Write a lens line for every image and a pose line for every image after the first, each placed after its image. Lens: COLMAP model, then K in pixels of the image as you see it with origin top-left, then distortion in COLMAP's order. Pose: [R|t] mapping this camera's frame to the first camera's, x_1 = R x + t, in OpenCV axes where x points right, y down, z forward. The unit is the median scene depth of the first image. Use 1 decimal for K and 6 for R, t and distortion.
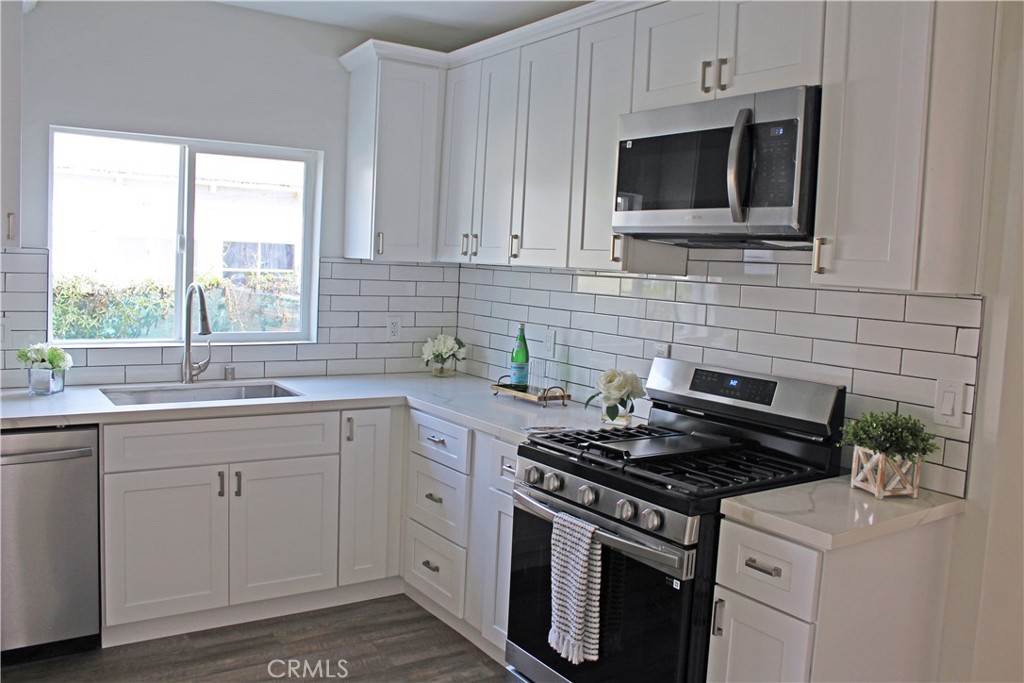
lens RADIAL K [[846.8, 0, 504.2], [0, 846.8, 340.2], [0, 0, 1]] dist [-0.151361, 0.124771]
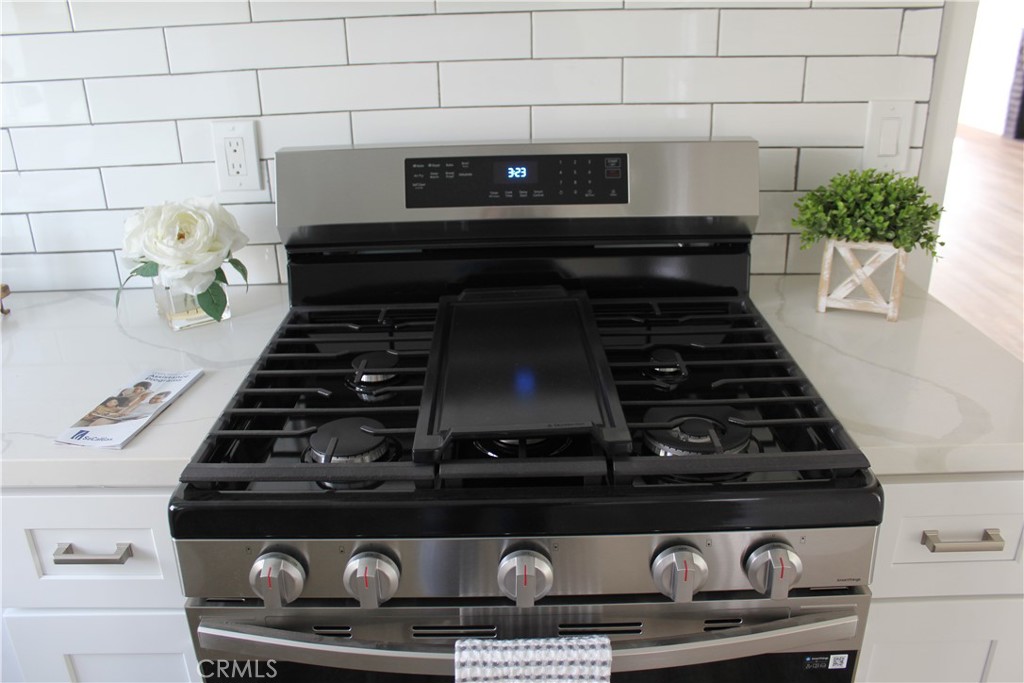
lens RADIAL K [[846.8, 0, 510.8], [0, 846.8, 339.7], [0, 0, 1]] dist [-0.151361, 0.124771]
pose [[0.555906, -0.369108, 0.744801, -0.118577], [0.122400, 0.922587, 0.365858, -0.036704], [-0.822184, -0.112219, 0.558050, 0.702618]]
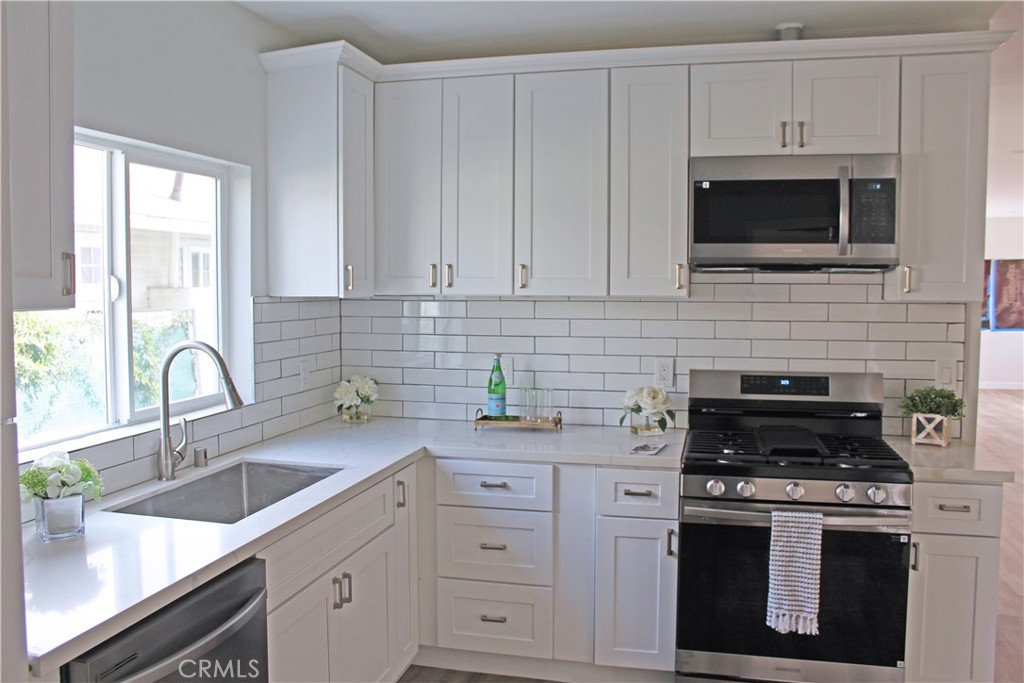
lens RADIAL K [[846.8, 0, 496.2], [0, 846.8, 338.0], [0, 0, 1]] dist [-0.151361, 0.124771]
pose [[0.750228, -0.084669, 0.655735, -0.818973], [0.093063, 0.995416, 0.022055, -0.078640], [-0.654597, 0.044479, 0.754669, 0.339936]]
